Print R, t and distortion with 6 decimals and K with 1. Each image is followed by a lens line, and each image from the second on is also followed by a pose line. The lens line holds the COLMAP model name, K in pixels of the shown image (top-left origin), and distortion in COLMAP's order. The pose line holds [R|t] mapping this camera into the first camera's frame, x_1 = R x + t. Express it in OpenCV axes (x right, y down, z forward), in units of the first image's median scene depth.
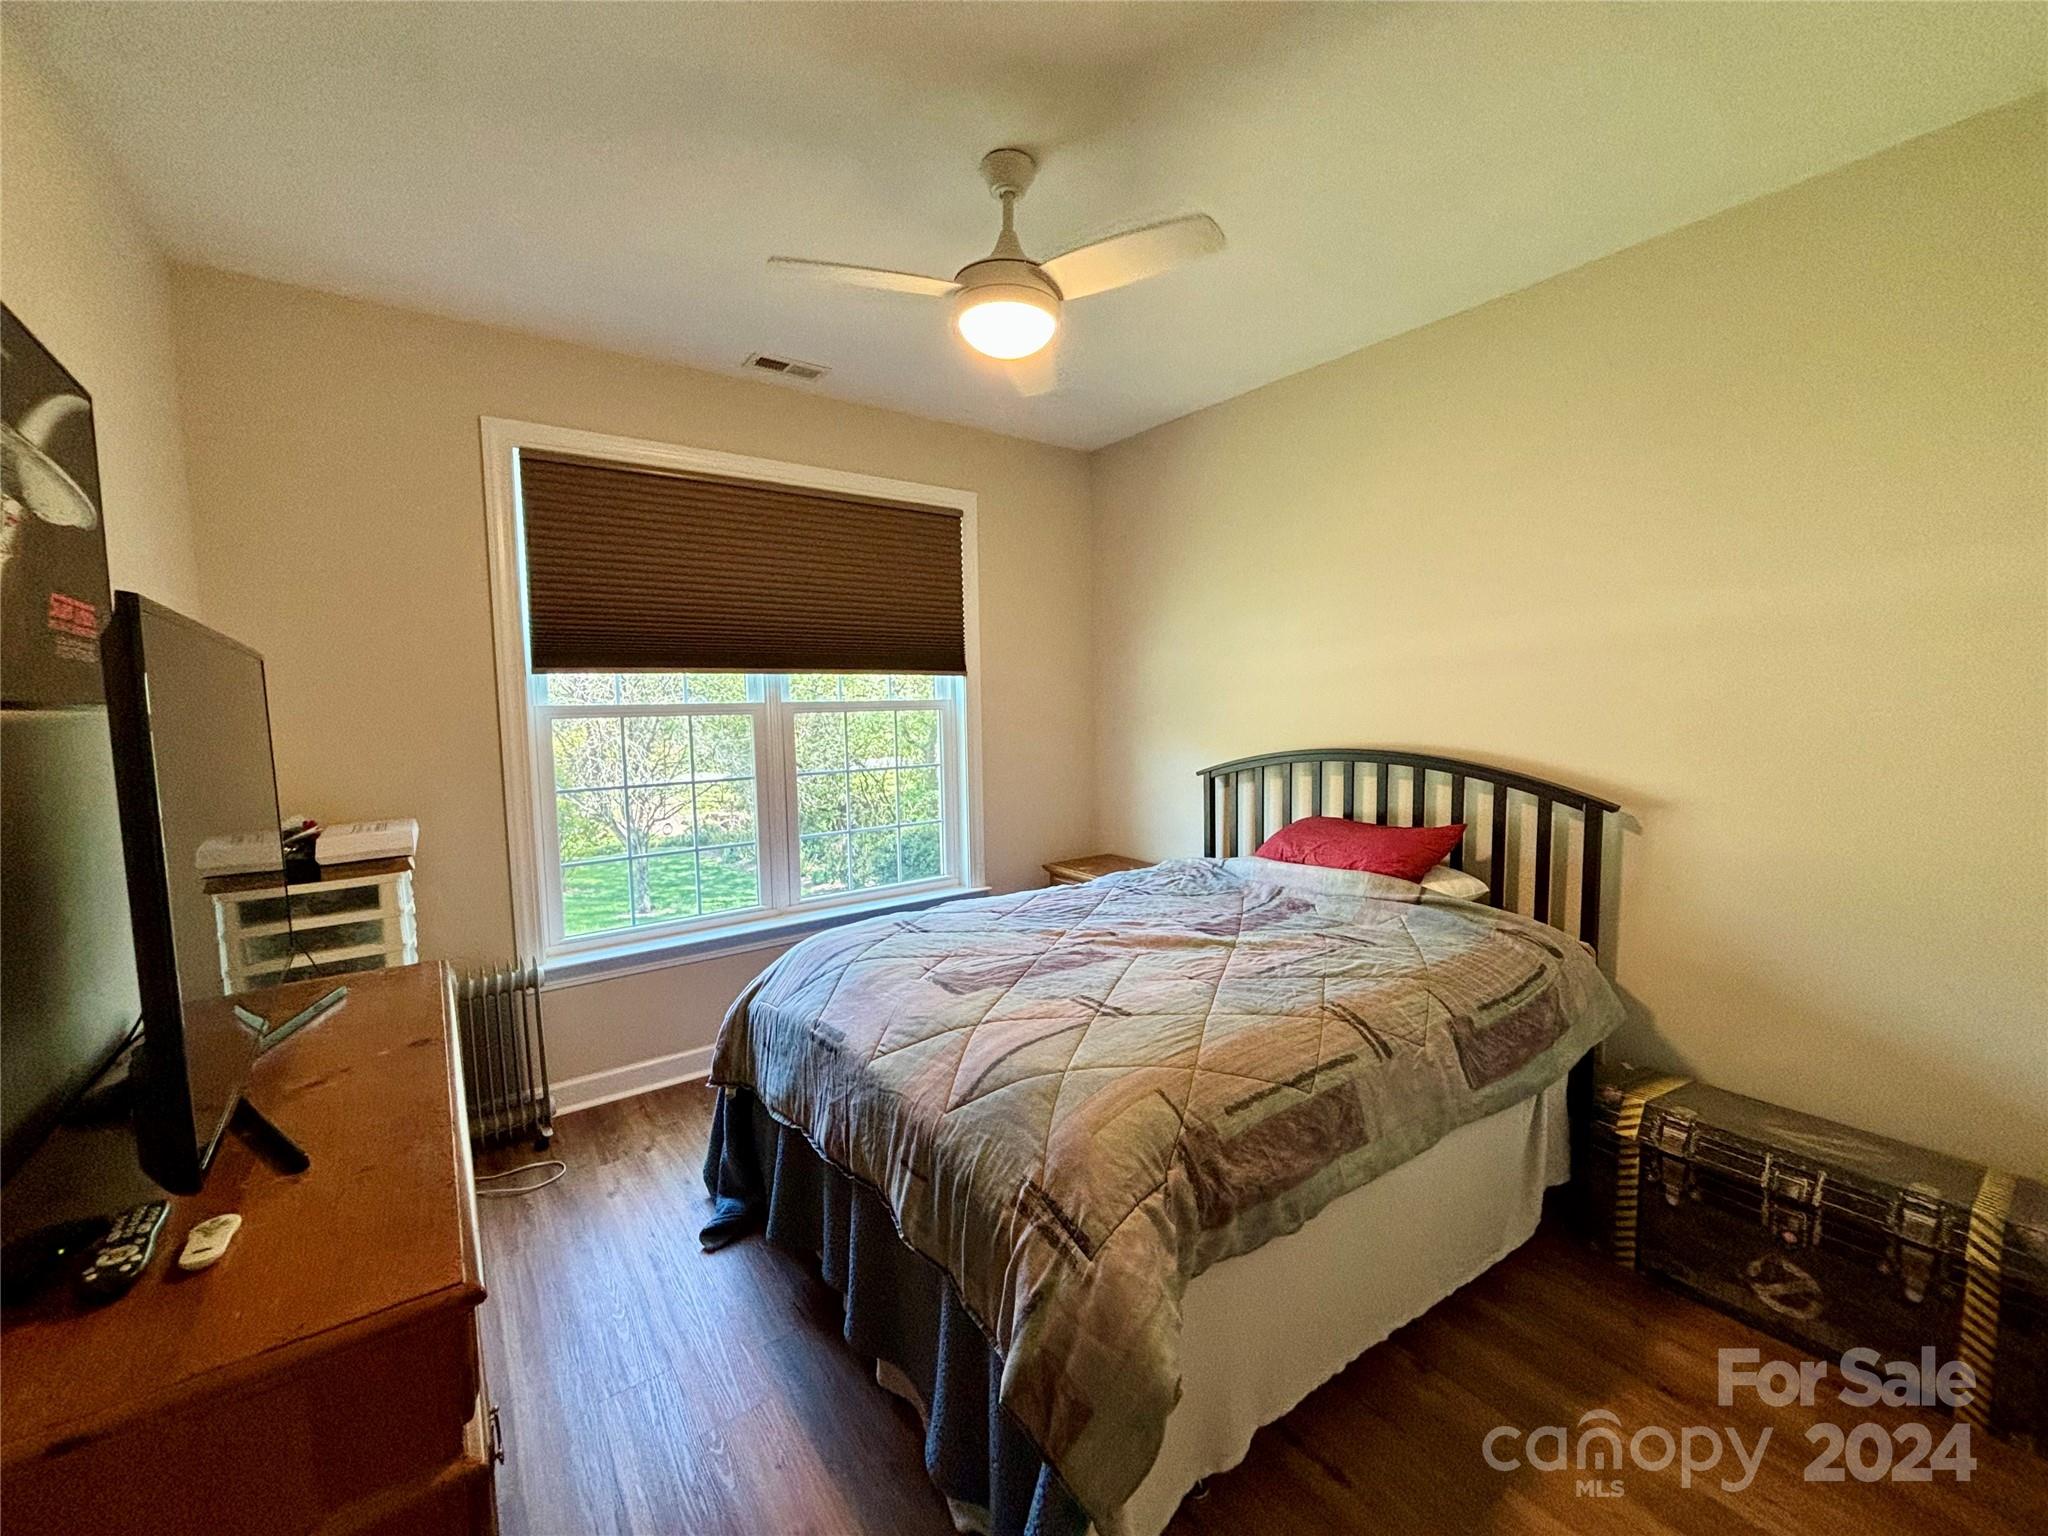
lens RADIAL K [[823.0, 0, 984.1], [0, 823.0, 782.9], [0, 0, 1]] dist [-0.003508, 0.001350]
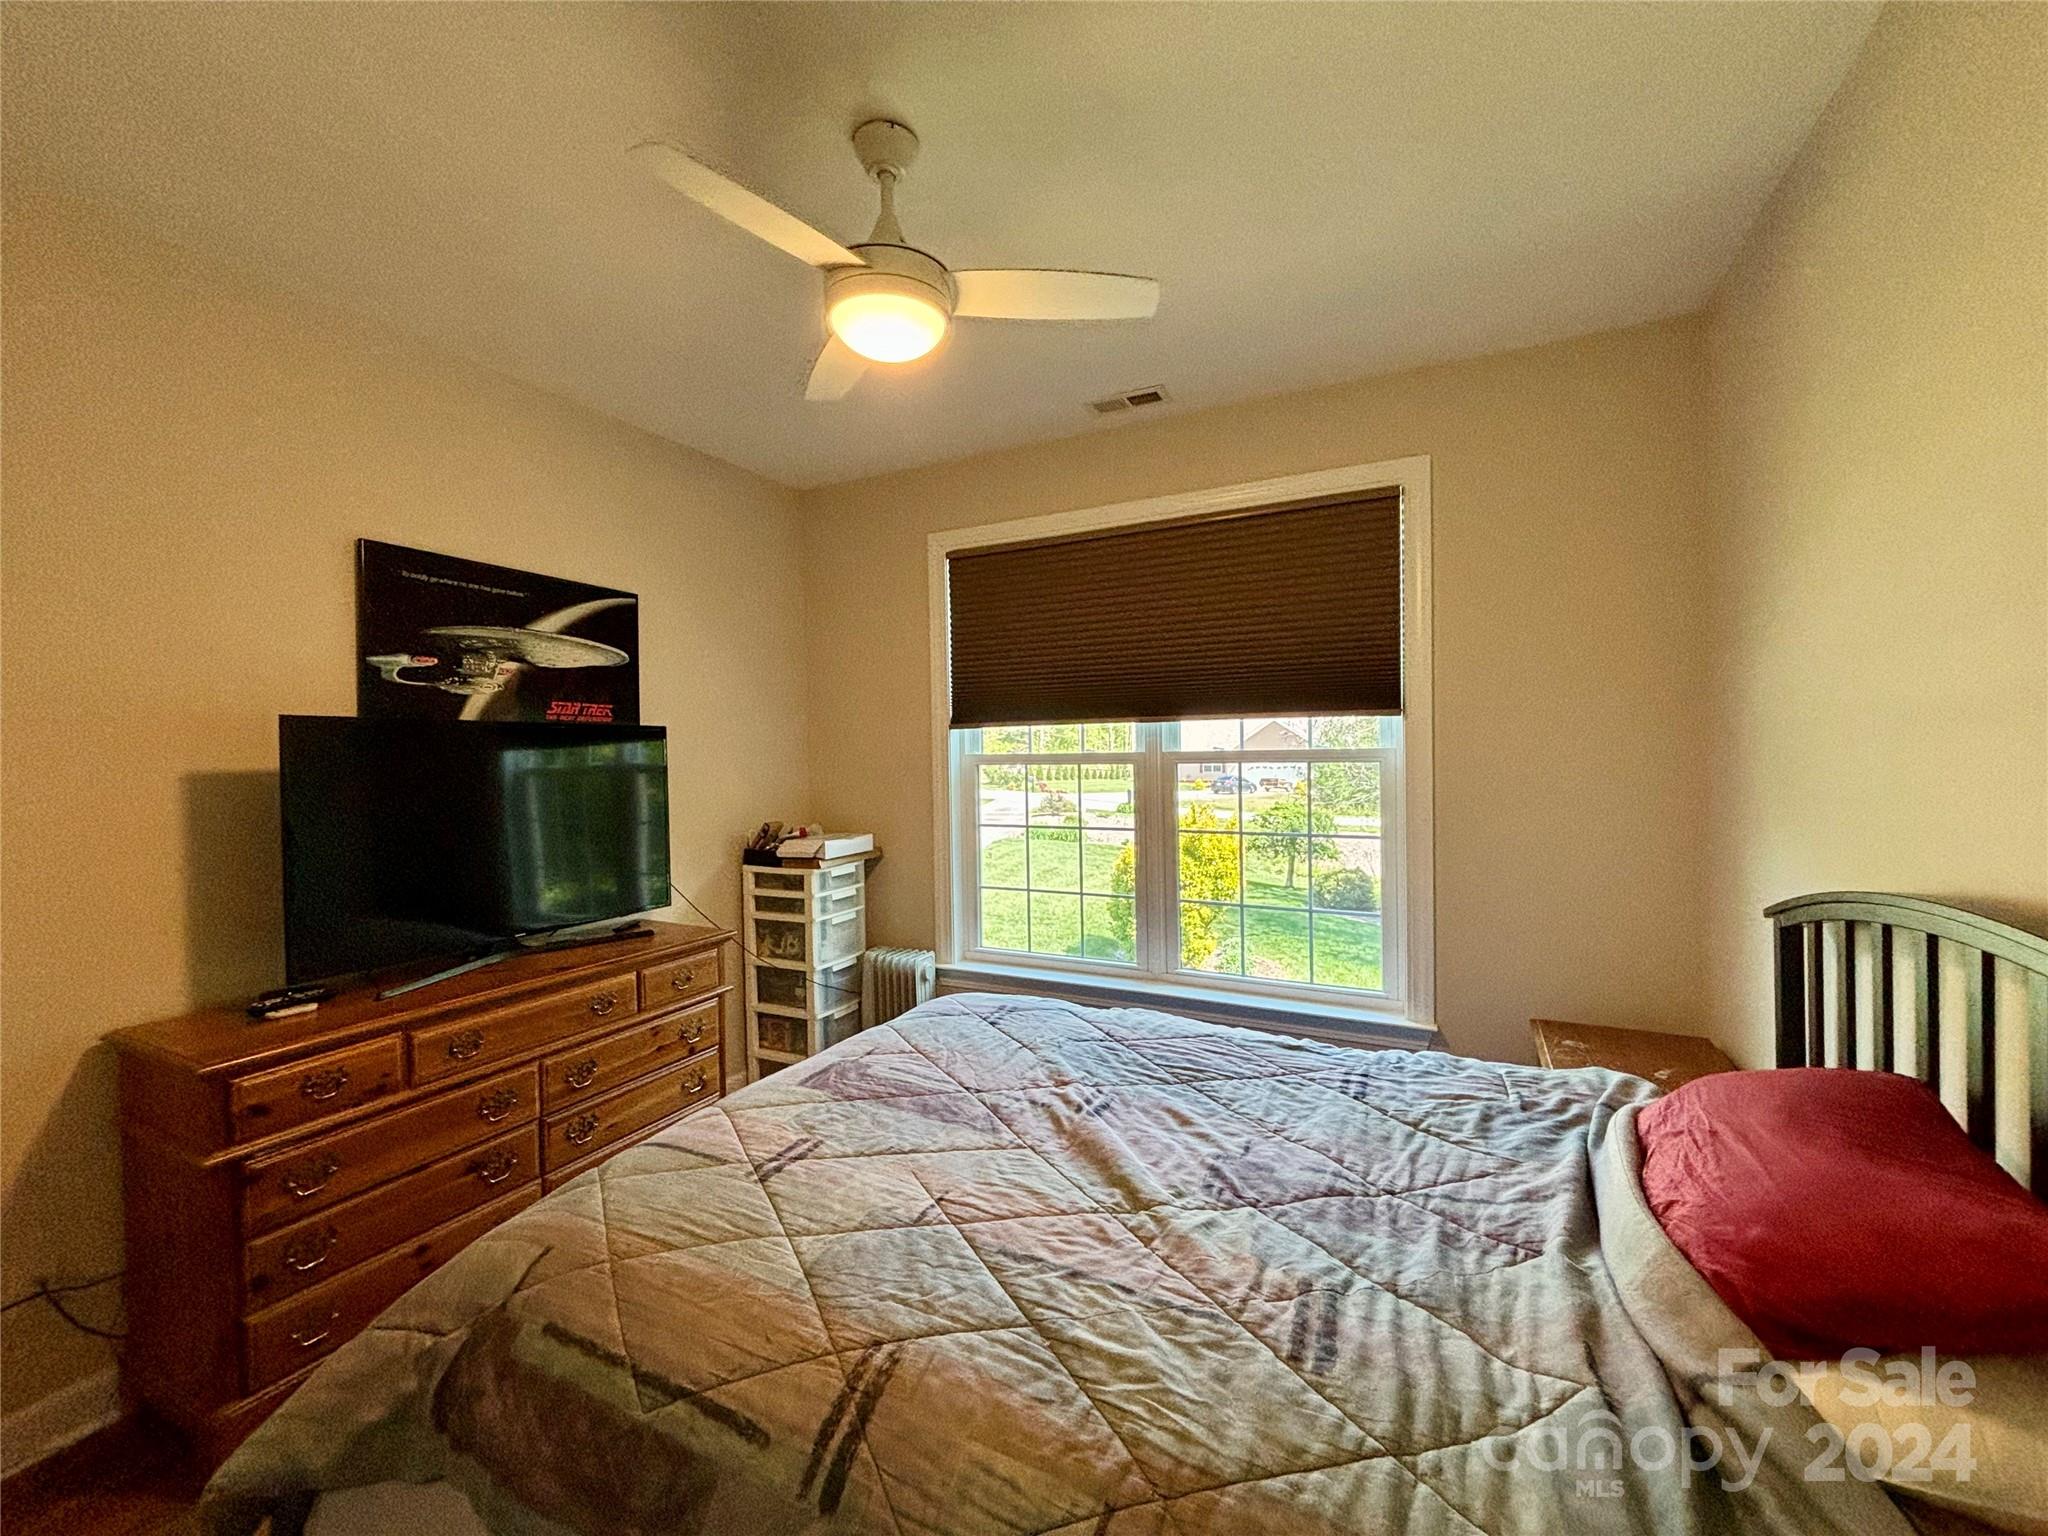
lens RADIAL K [[823.0, 0, 1025.2], [0, 823.0, 762.6], [0, 0, 1]] dist [-0.003508, 0.001350]
pose [[0.476796, 0.023578, -0.878698, 0.733614], [-0.082718, 0.996408, -0.018148, -0.083606], [0.875114, 0.081337, 0.477033, 0.632800]]
